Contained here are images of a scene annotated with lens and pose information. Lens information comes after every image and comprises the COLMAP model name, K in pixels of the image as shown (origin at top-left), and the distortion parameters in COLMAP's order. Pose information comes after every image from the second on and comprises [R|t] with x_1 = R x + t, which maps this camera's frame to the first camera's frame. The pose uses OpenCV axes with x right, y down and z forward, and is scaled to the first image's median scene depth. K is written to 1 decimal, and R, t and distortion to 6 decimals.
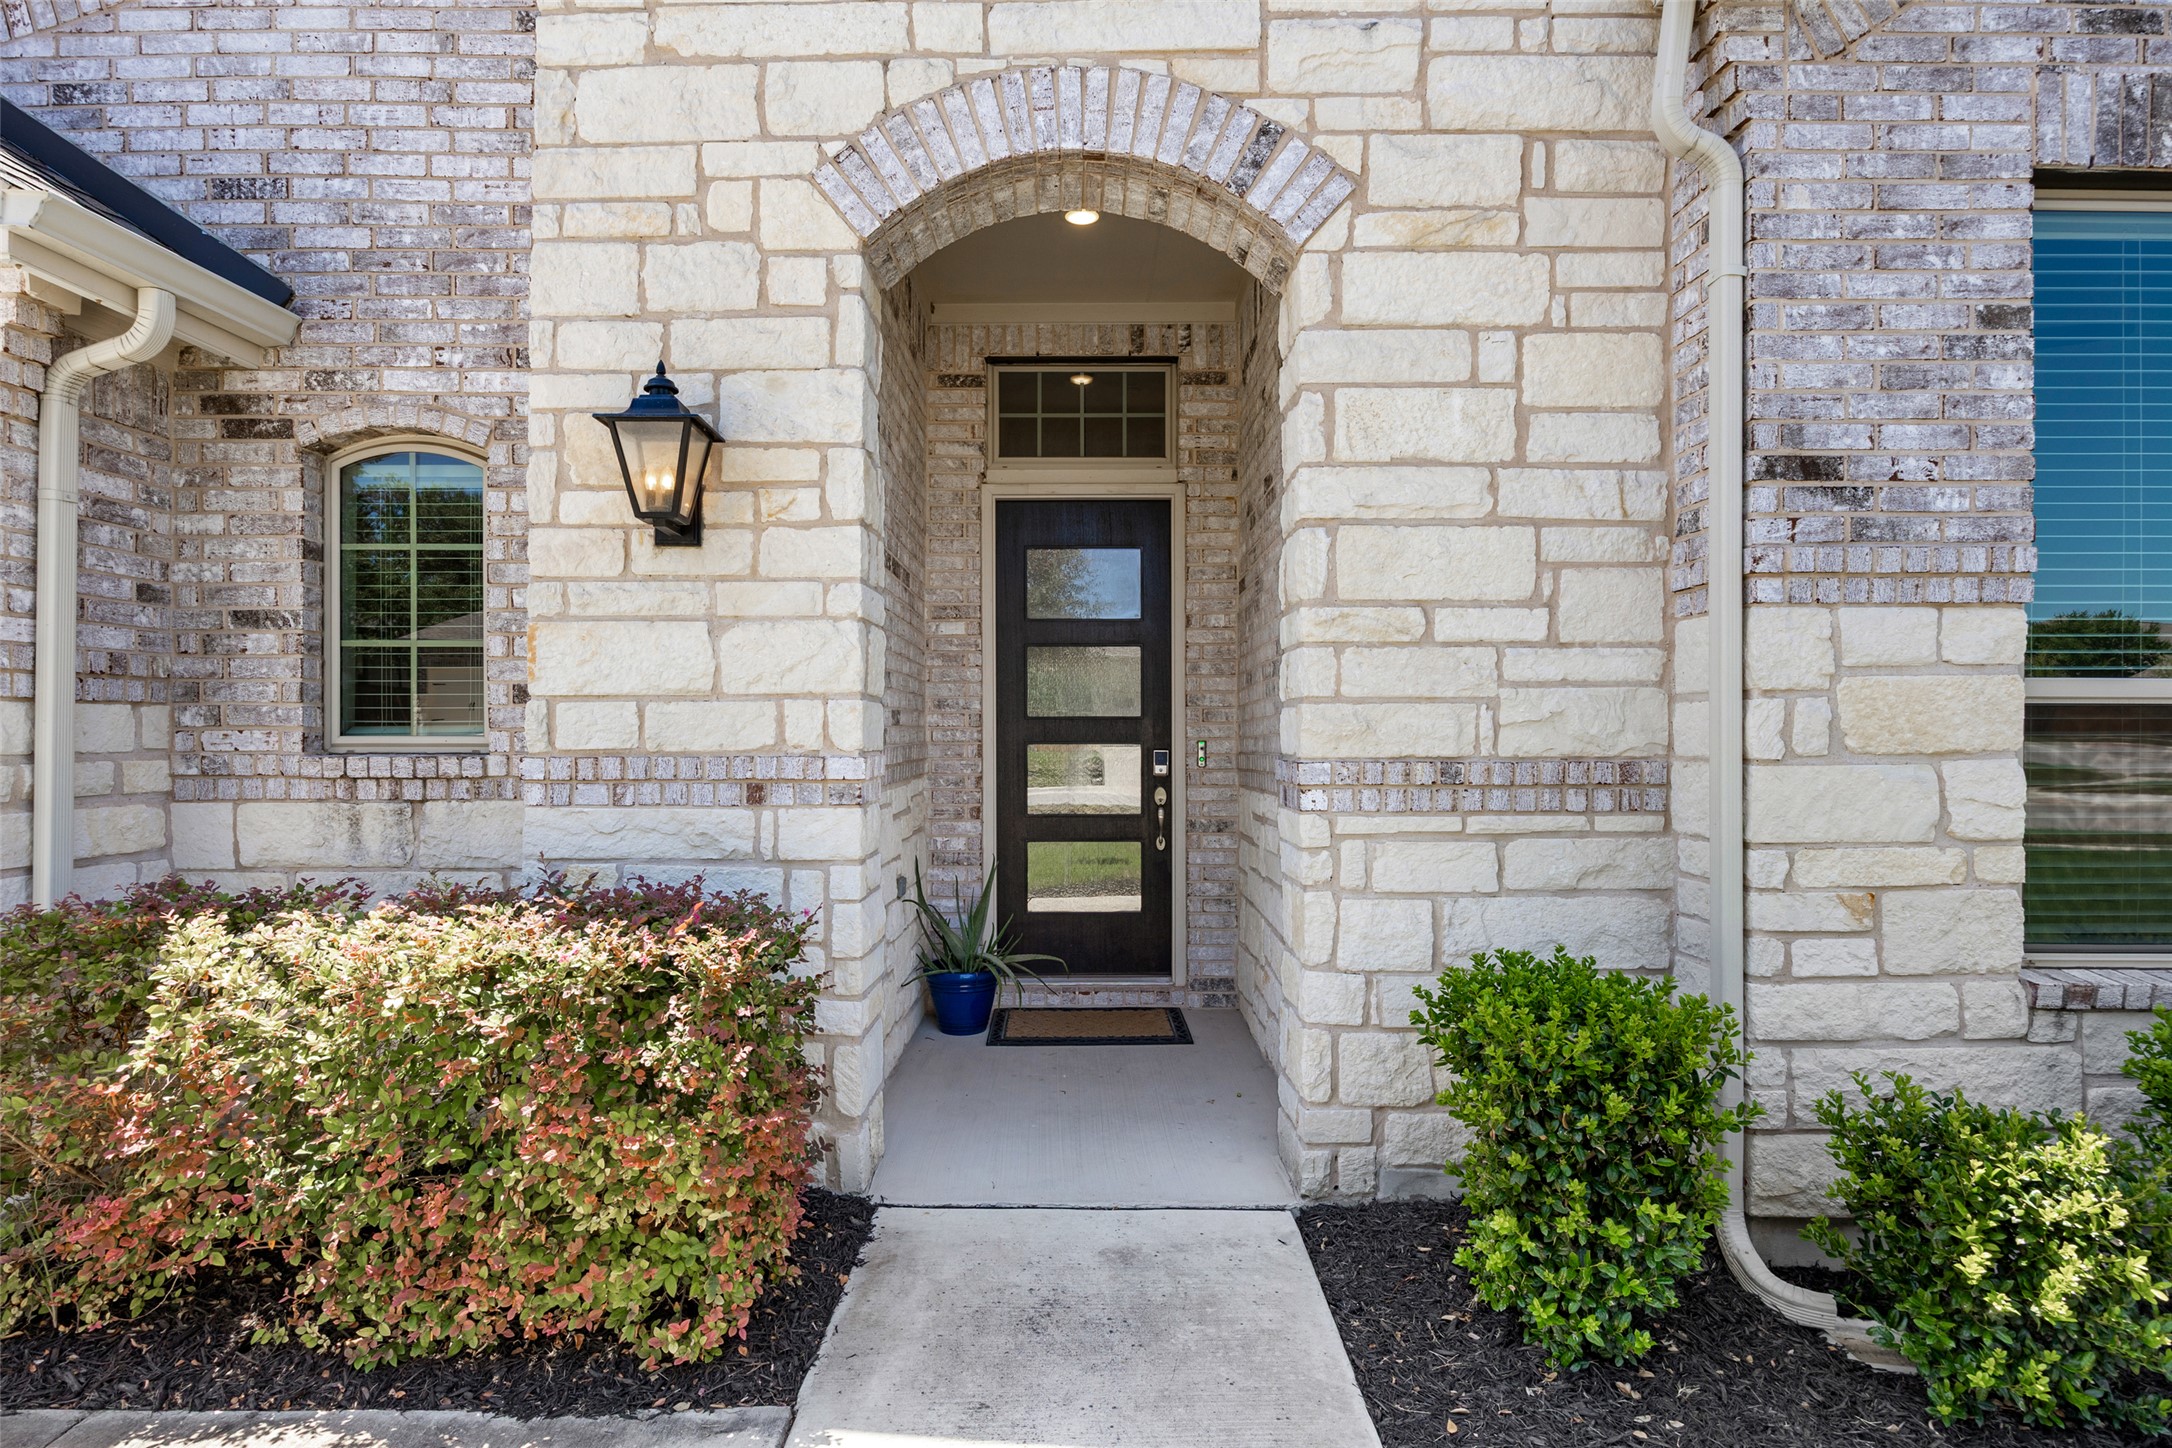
lens RADIAL K [[1172.2, 0, 1091.1], [0, 1172.2, 737.8], [0, 0, 1]] dist [-0.003941, -0.001768]
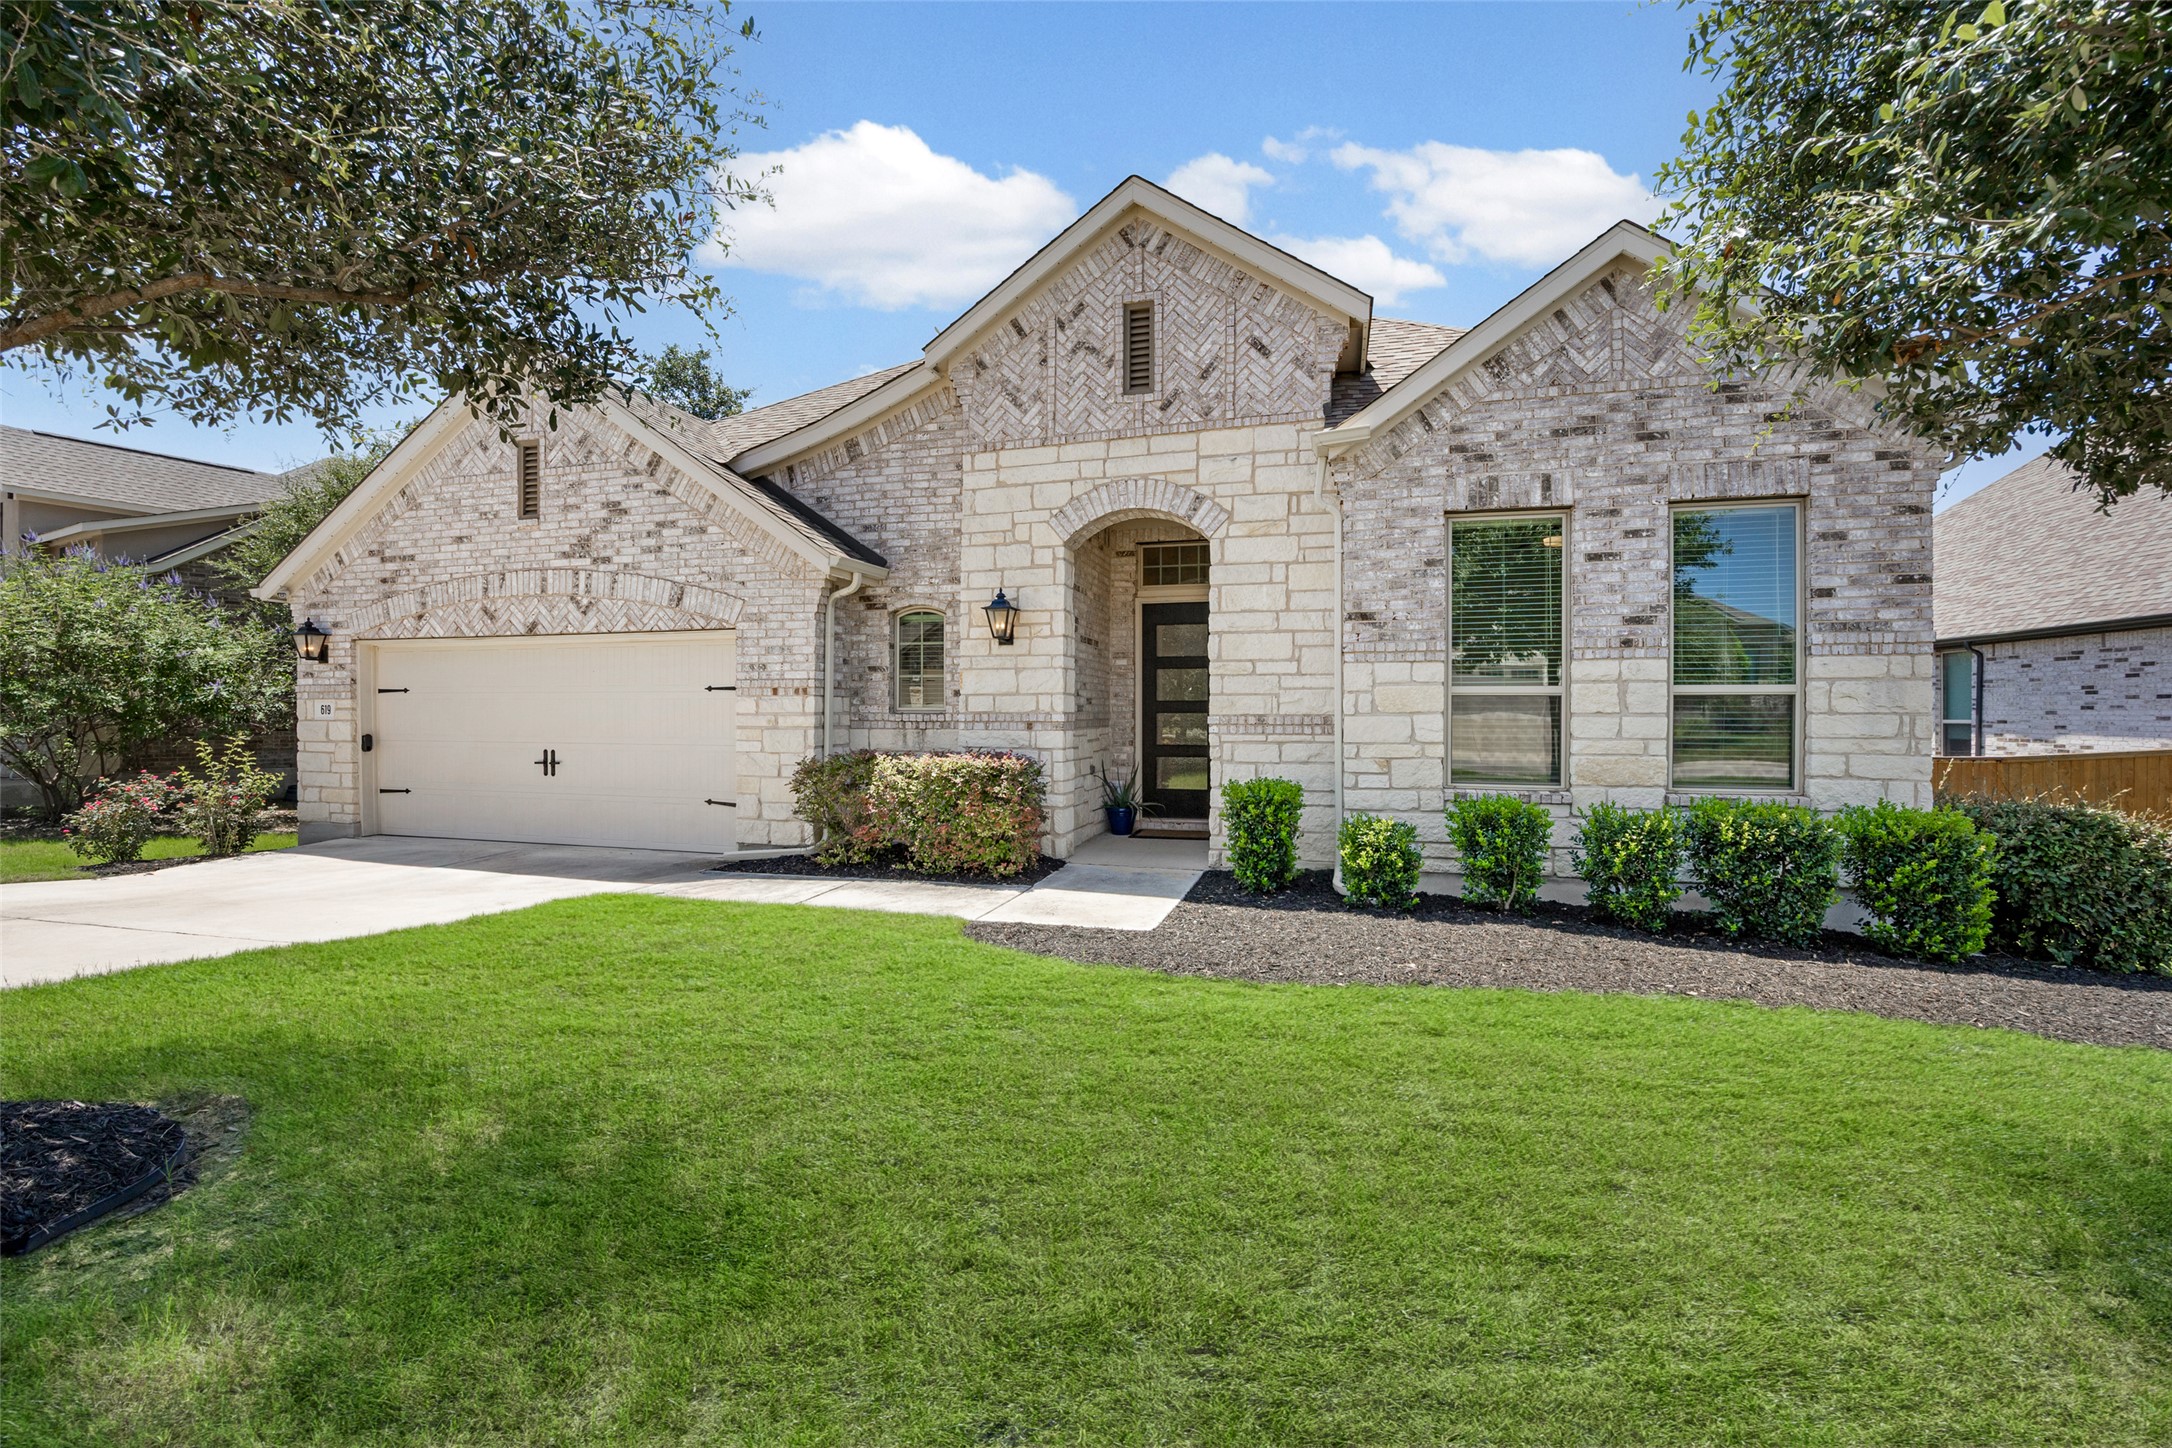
lens RADIAL K [[967.2, 0, 1081.9], [0, 967.2, 715.9], [0, 0, 1]] dist [-0.000414, -0.000009]
pose [[0.963340, 0.002620, -0.268269, 0.514986], [-0.003706, 0.999987, -0.003544, 0.029885], [0.268256, 0.004408, 0.963338, -1.374678]]
